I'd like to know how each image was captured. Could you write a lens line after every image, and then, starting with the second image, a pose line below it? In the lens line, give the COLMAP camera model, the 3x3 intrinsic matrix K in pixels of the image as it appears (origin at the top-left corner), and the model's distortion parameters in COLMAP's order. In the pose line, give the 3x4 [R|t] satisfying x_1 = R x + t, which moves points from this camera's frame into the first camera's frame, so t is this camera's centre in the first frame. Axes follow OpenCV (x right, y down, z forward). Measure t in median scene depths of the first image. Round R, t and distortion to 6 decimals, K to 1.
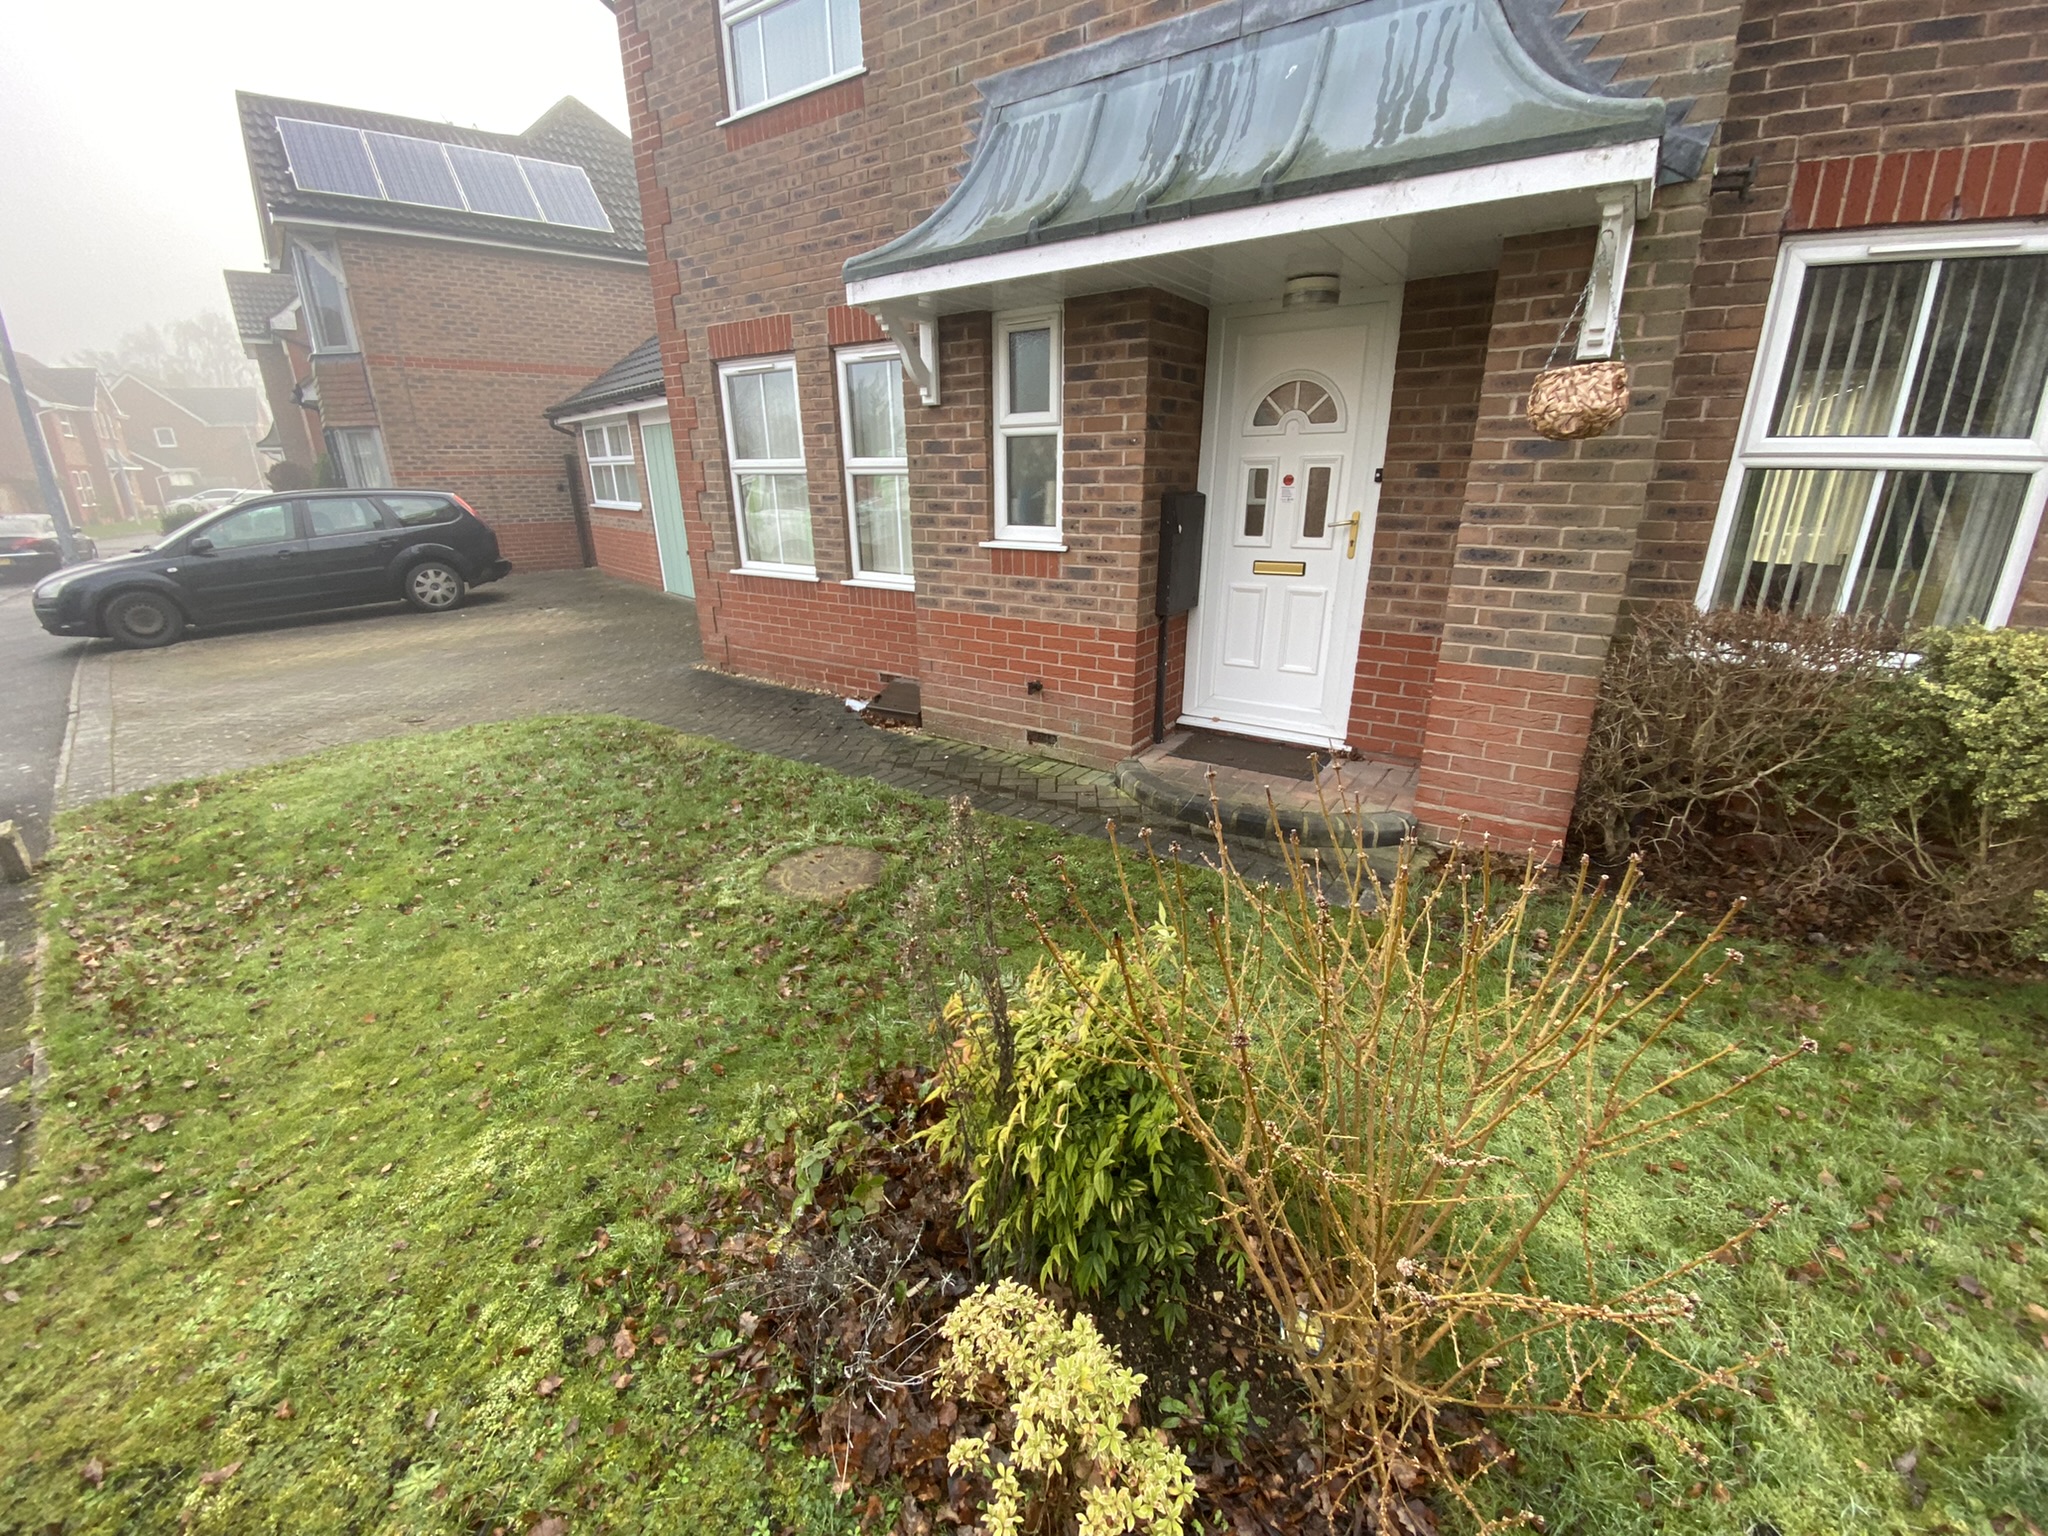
lens RADIAL K [[823.0, 0, 1020.7], [0, 823.0, 778.1], [0, 0, 1]] dist [-0.000806, -0.012606]
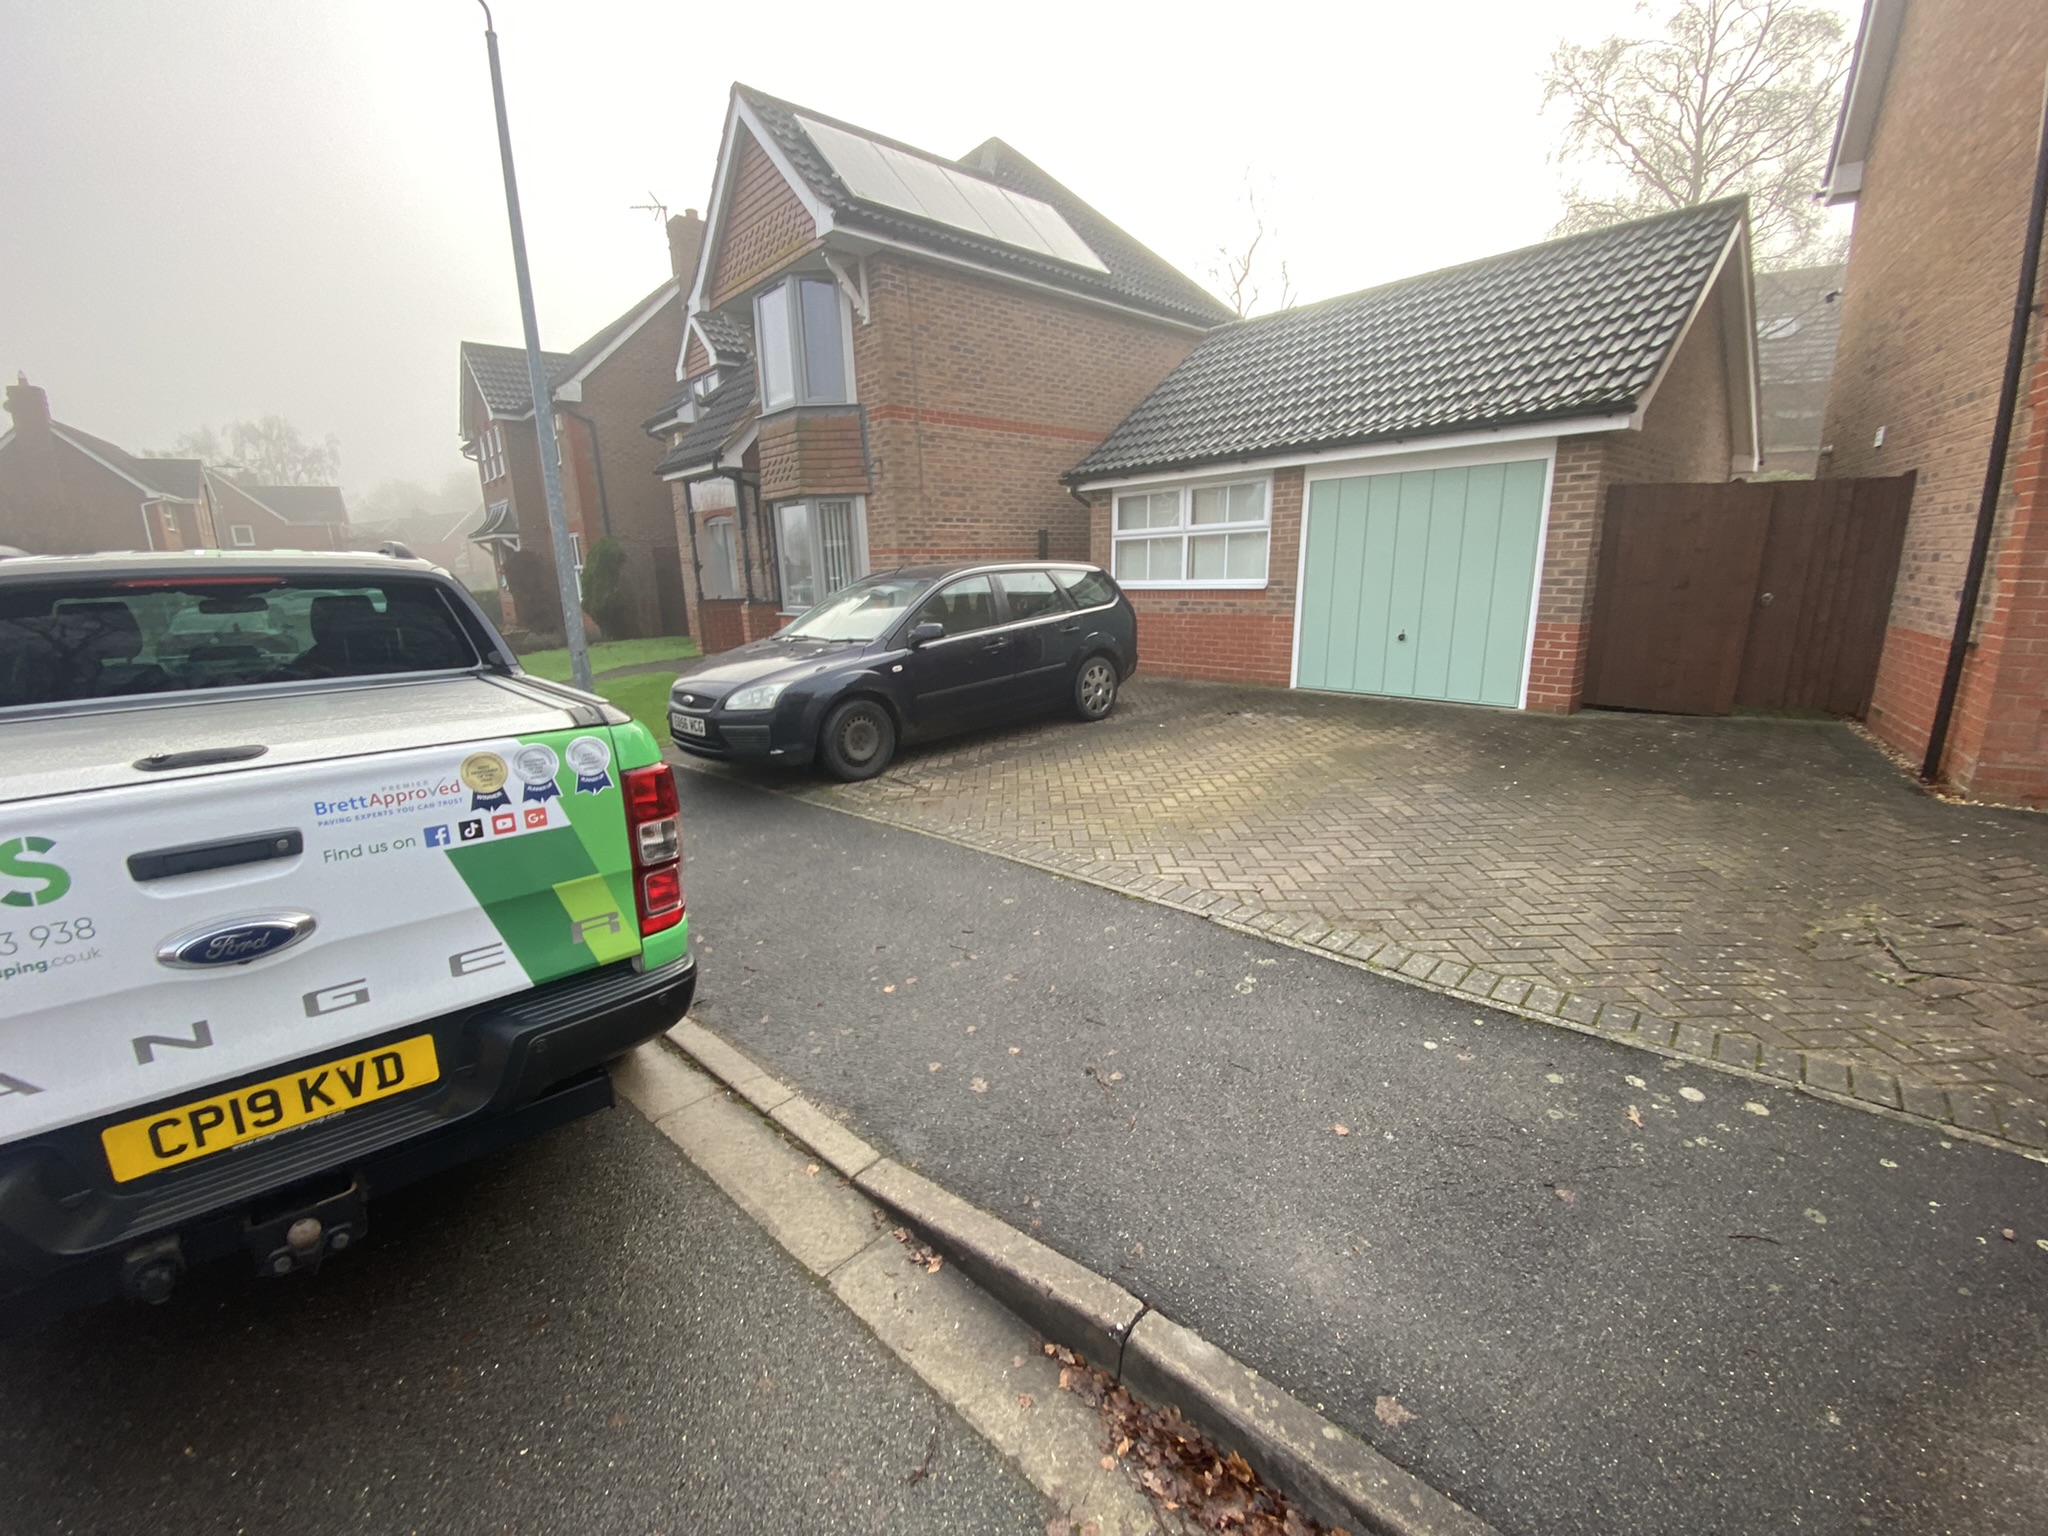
lens RADIAL K [[837.3, 0, 1019.6], [0, 837.3, 778.8], [0, 0, 1]] dist [0.022909, -0.022896]
pose [[0.999804, -0.019025, 0.005390, -0.647519], [0.019505, 0.993686, -0.110485, -0.055150], [-0.003254, 0.110569, 0.993863, 0.203068]]
